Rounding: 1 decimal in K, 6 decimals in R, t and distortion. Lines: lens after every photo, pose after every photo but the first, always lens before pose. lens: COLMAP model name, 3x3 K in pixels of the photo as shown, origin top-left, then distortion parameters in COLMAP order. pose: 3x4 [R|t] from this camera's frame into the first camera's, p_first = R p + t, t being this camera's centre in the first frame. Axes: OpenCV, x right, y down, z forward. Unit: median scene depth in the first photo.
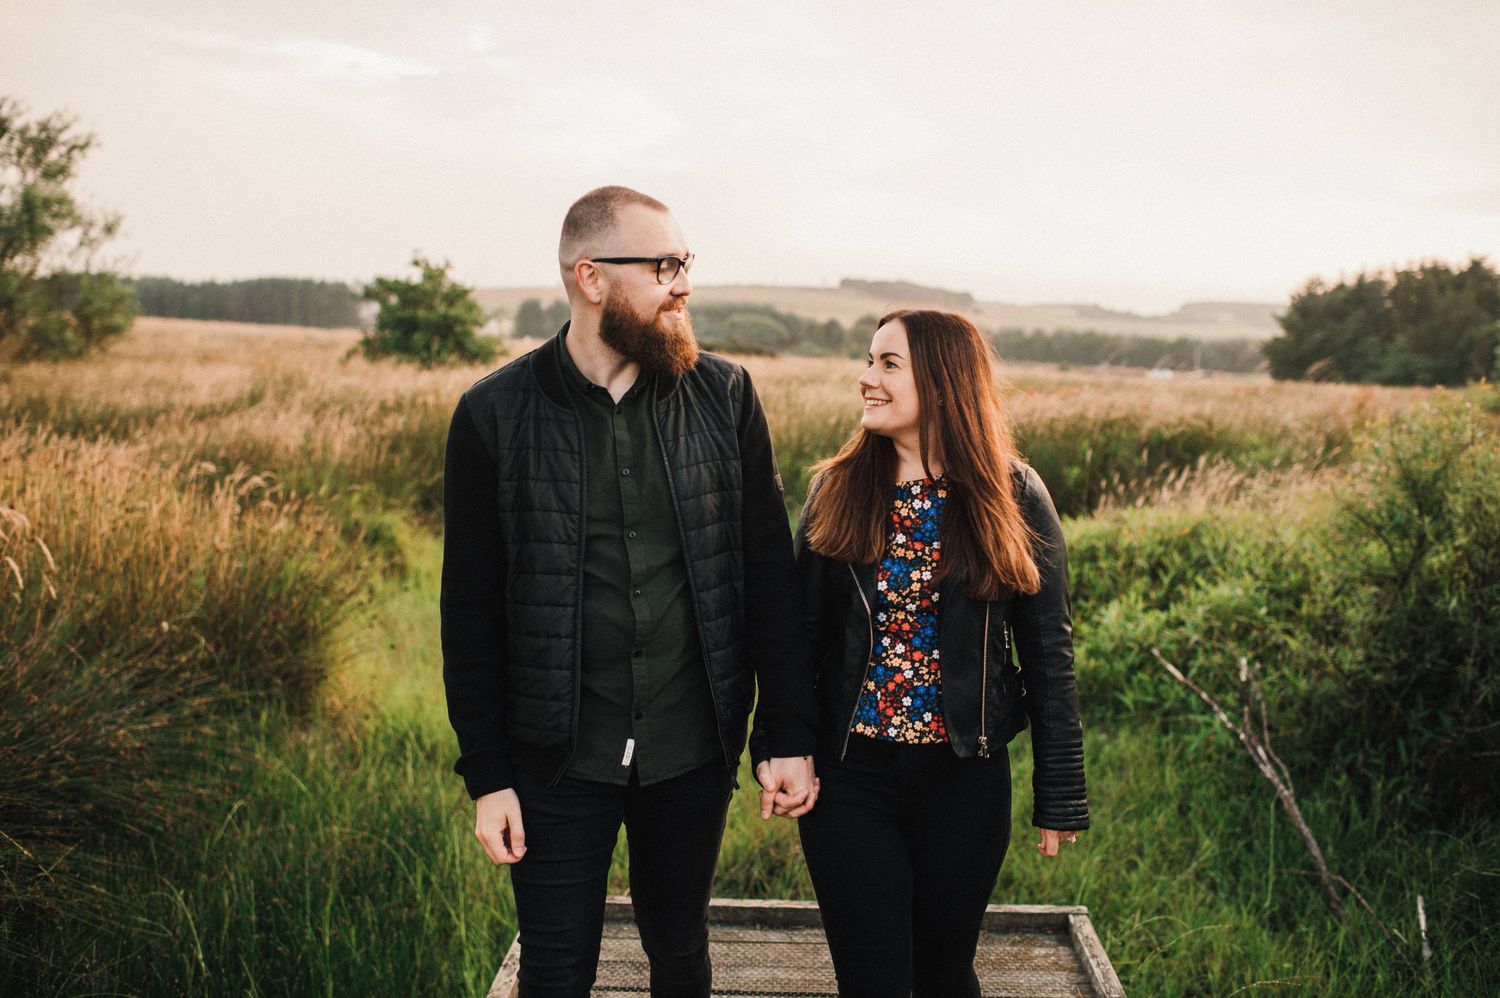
lens RADIAL K [[1521.3, 0, 750.0], [0, 1521.3, 499.0], [0, 0, 1]] dist [-0.059078, 0.031434]
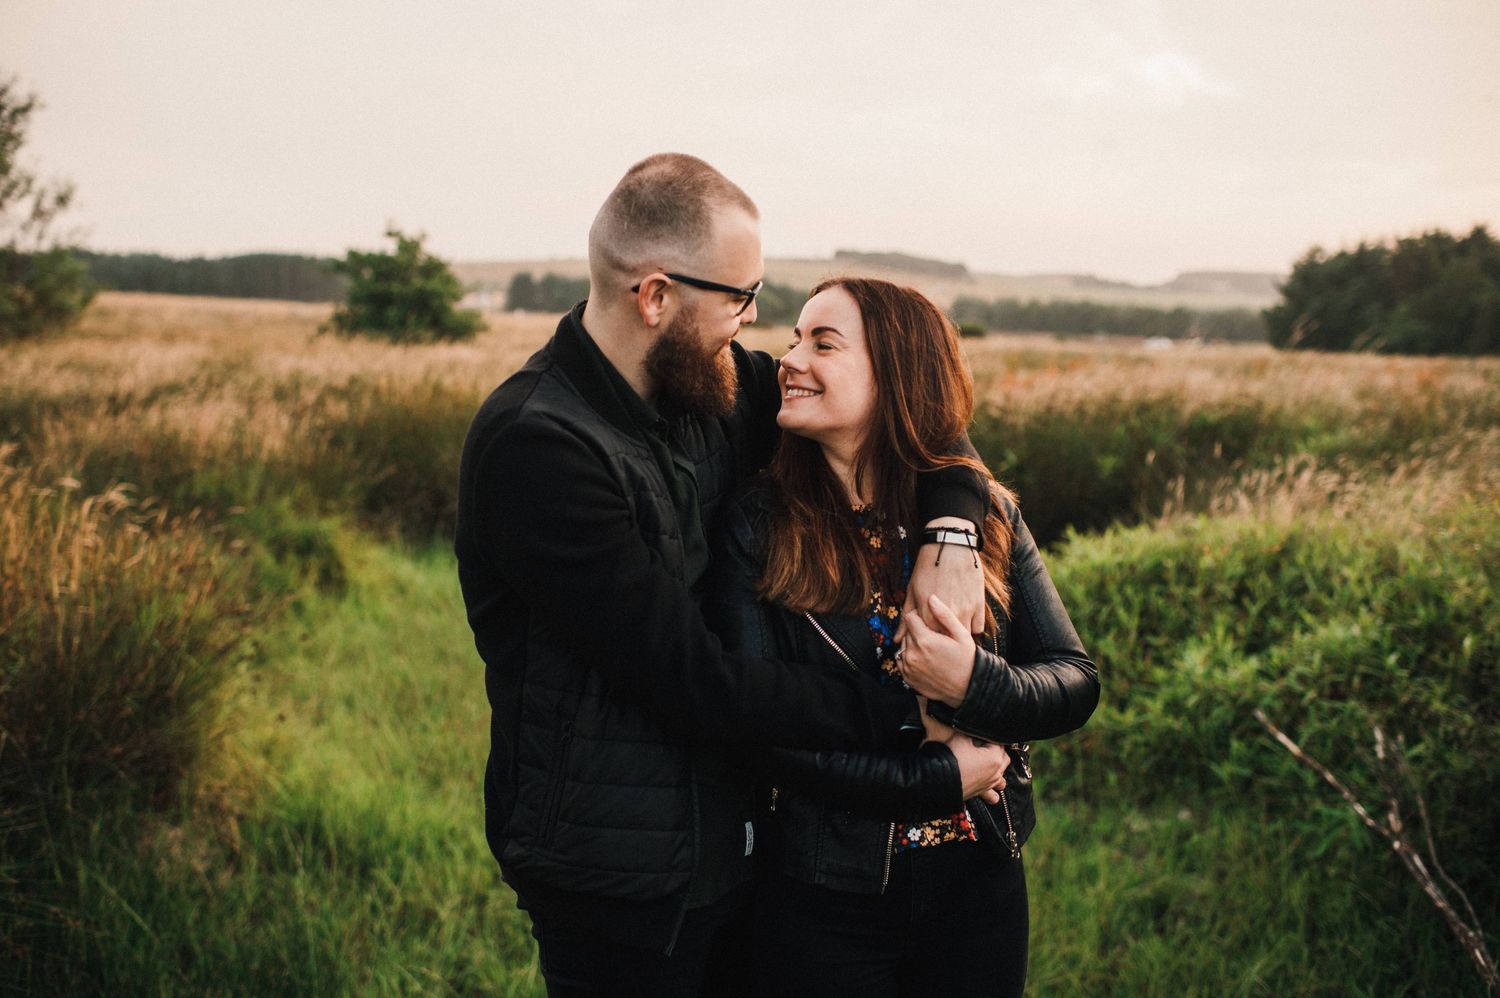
lens RADIAL K [[1521.3, 0, 750.0], [0, 1521.3, 499.0], [0, 0, 1]] dist [-0.059078, 0.031434]
pose [[0.999976, -0.006700, 0.001902, 0.002023], [0.006664, 0.999812, 0.018234, -0.013376], [-0.002023, -0.018221, 0.999832, 0.113669]]
